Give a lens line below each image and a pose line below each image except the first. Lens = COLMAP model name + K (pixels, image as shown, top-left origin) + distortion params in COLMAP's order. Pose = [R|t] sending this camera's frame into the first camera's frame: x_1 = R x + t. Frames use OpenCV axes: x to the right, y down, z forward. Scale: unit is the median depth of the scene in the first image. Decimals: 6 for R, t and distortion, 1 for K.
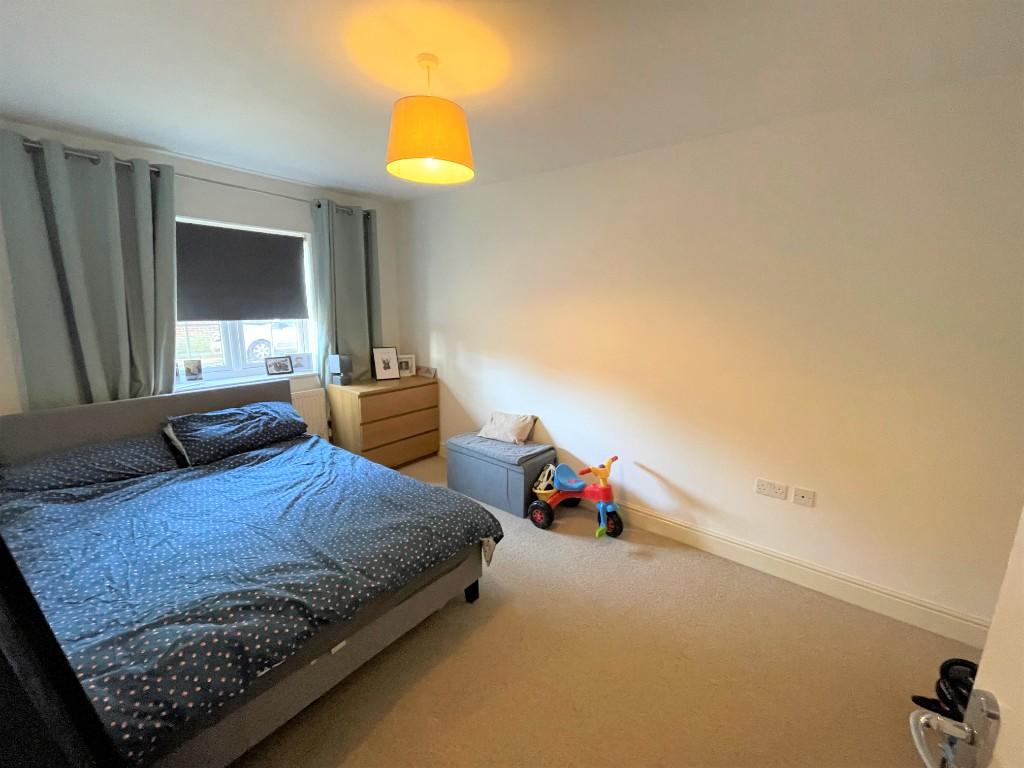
lens RADIAL K [[420.9, 0, 510.0], [0, 420.9, 381.7], [0, 0, 1]] dist [0.001193, -0.000030]
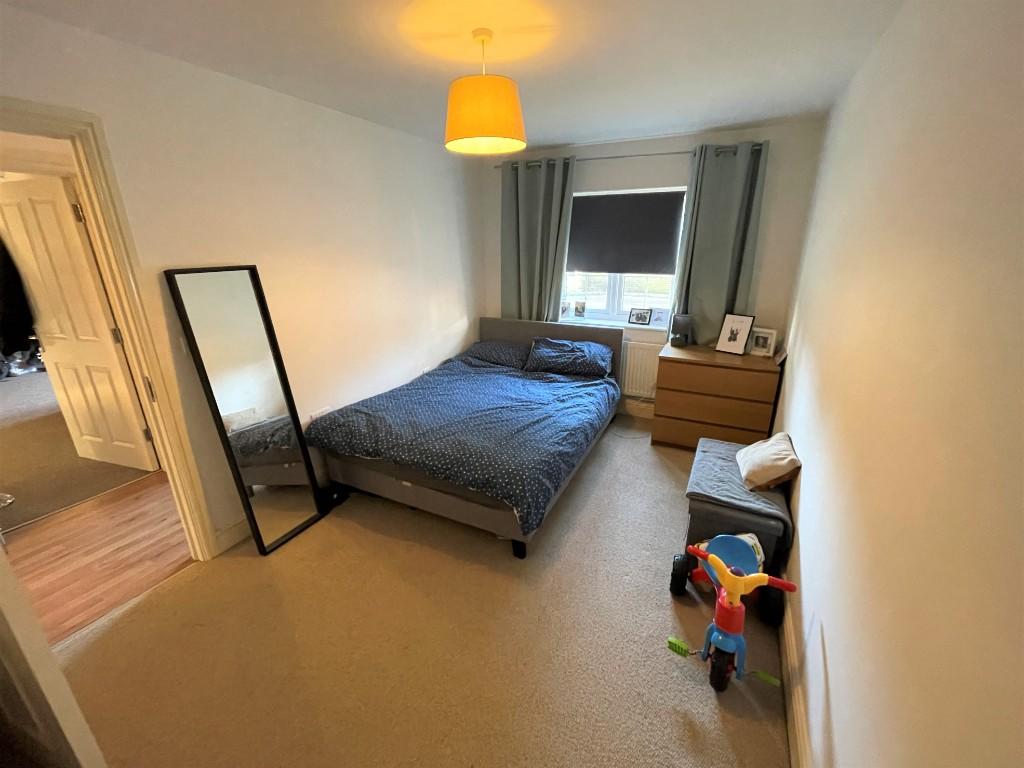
lens RADIAL K [[420.9, 0, 512.1], [0, 420.9, 383.2], [0, 0, 1]] dist [0.001193, -0.000030]
pose [[0.200002, 0.296237, -0.933939, 0.590566], [-0.174423, 0.948738, 0.263579, -0.130169], [0.964145, 0.110185, 0.241420, 0.524479]]
